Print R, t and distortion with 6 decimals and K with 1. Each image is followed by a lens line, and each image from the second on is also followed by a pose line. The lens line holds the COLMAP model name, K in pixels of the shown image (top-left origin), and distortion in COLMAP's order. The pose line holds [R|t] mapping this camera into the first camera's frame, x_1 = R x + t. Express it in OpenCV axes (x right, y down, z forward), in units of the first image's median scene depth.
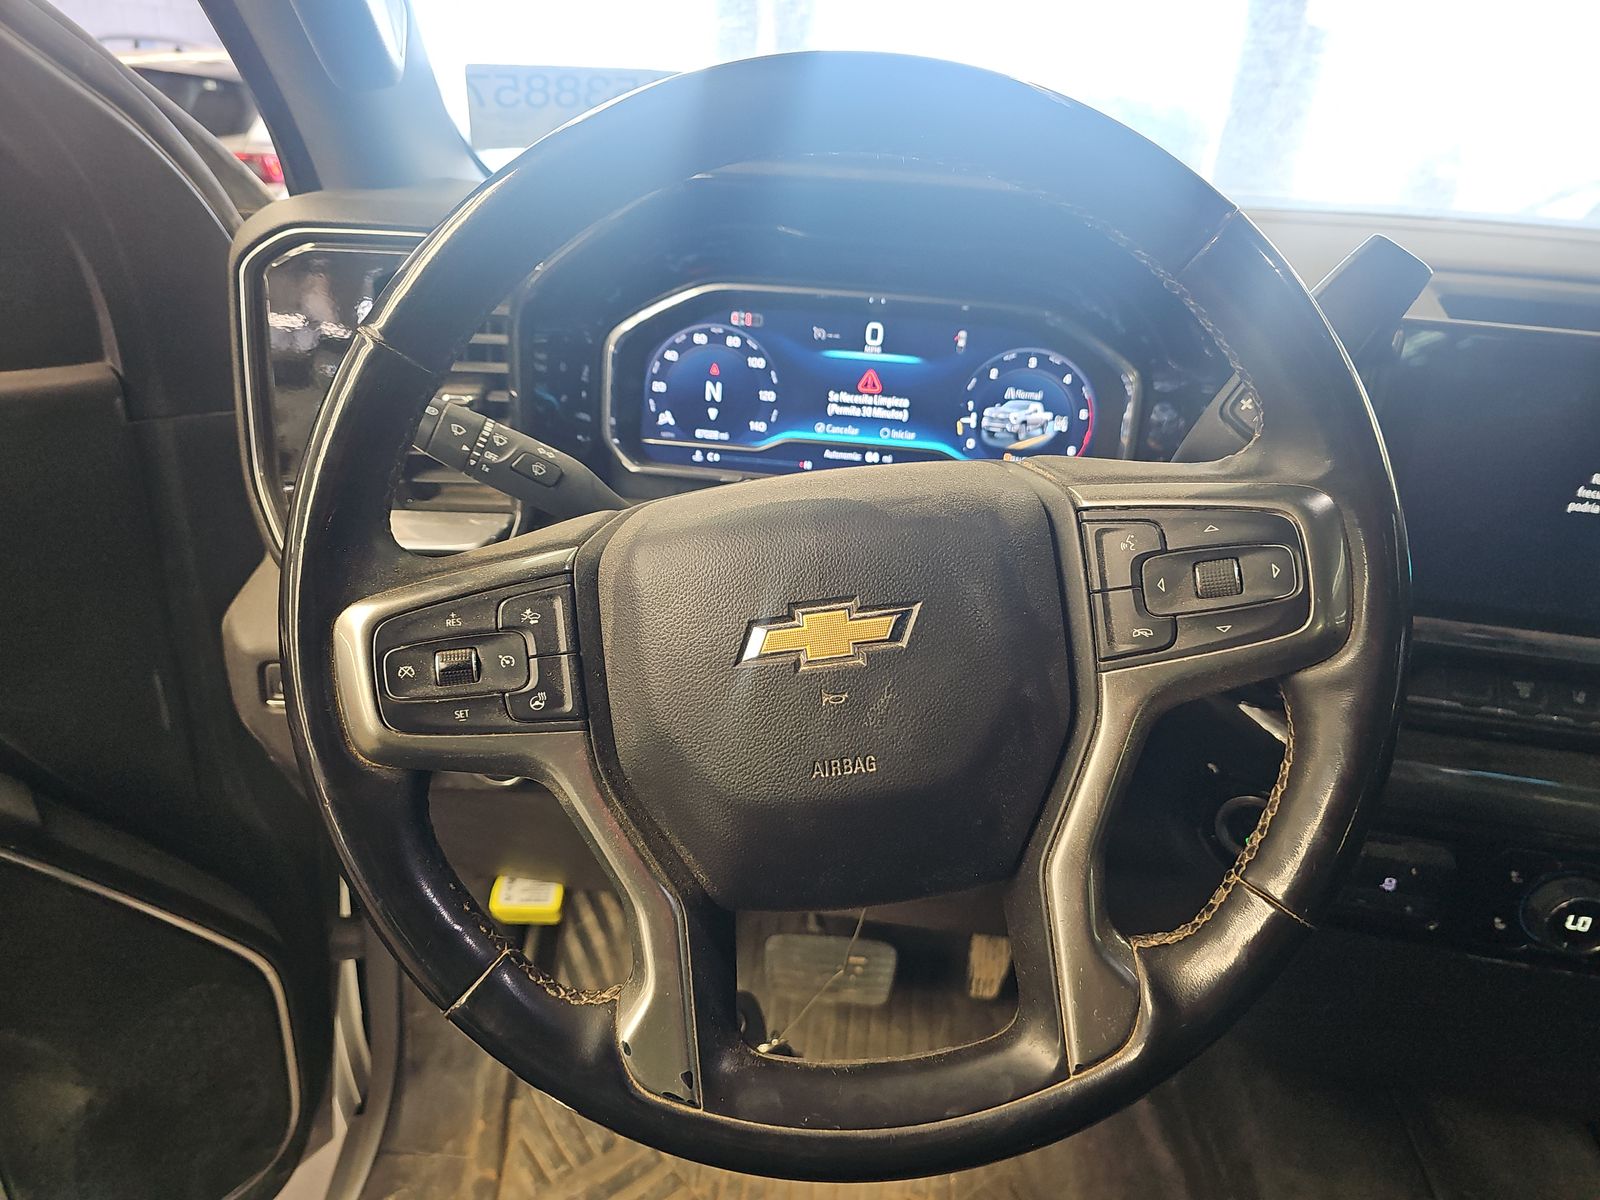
lens RADIAL K [[1078.4, 0, 799.4], [0, 1078.4, 622.9], [0, 0, 1]] dist [0.045092, -0.039955]
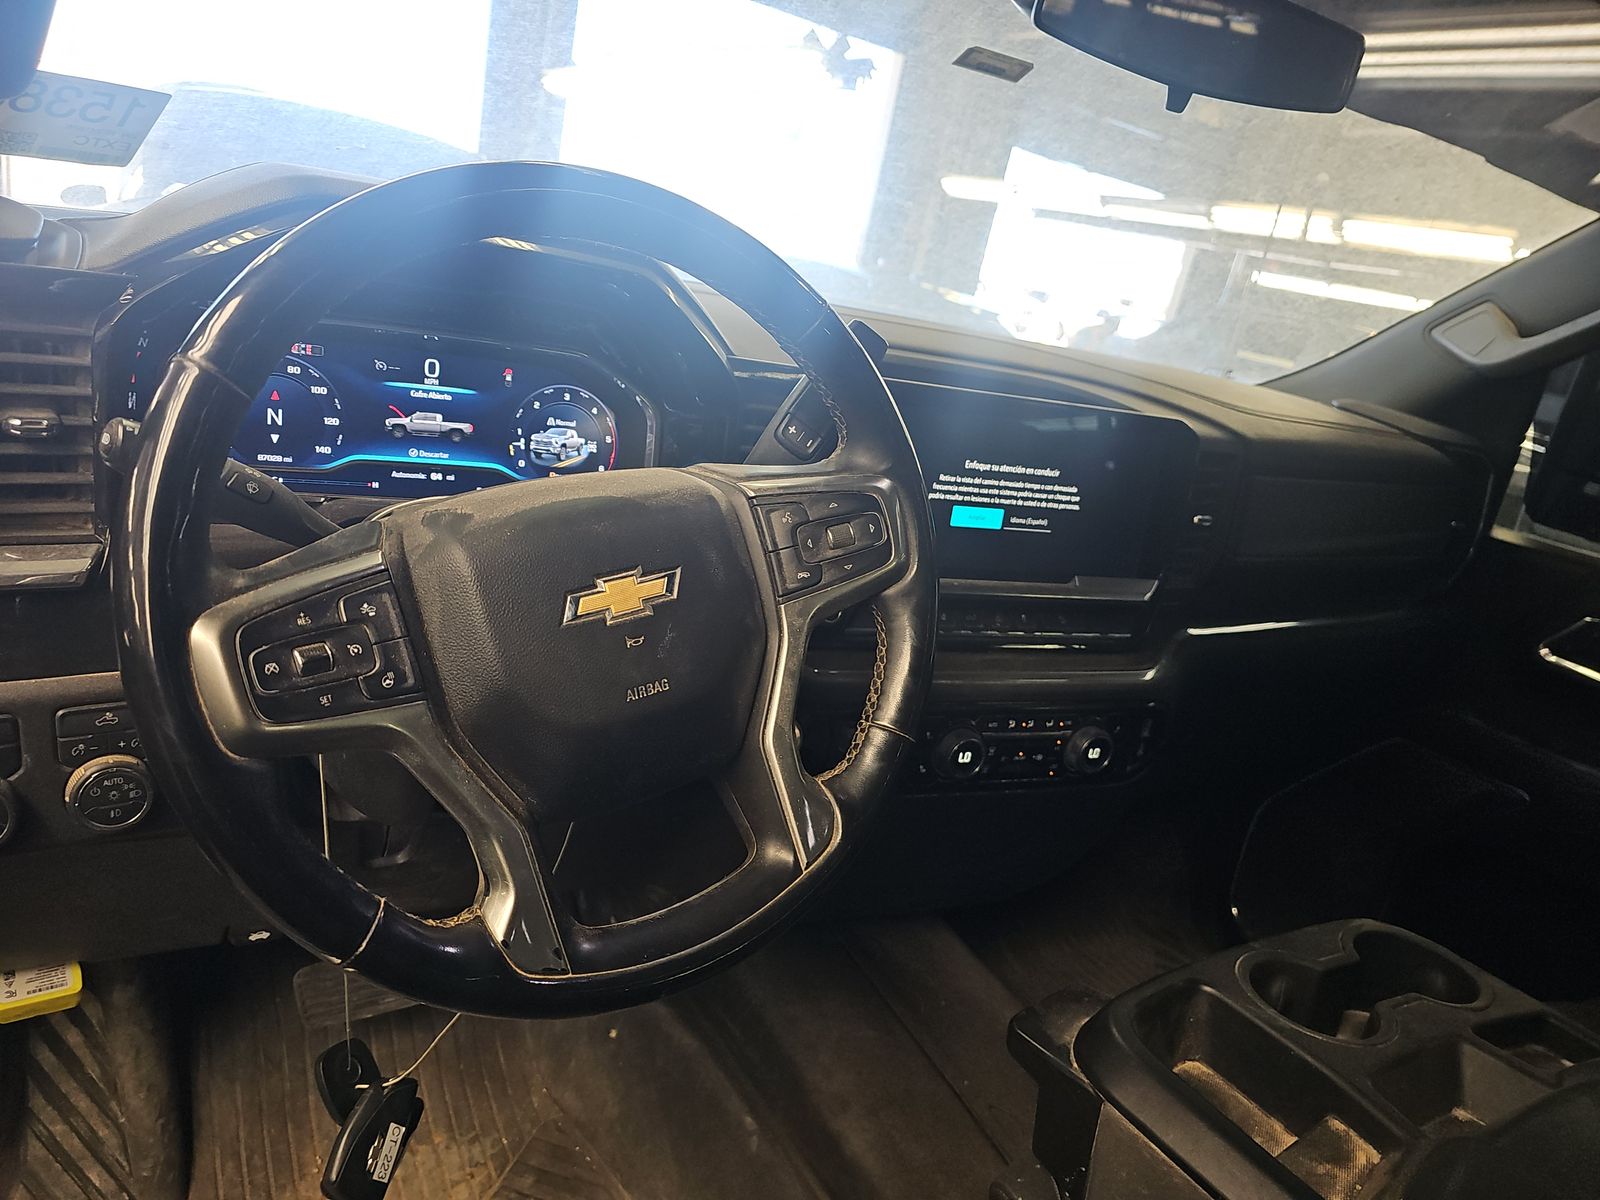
lens RADIAL K [[1078.4, 0, 777.9], [0, 1078.4, 622.0], [0, 0, 1]] dist [0.045092, -0.039955]
pose [[0.812106, -0.101476, 0.574619, -0.314288], [0.118825, 0.992888, 0.007406, 0.030095], [-0.571284, 0.062264, 0.818387, -0.114200]]
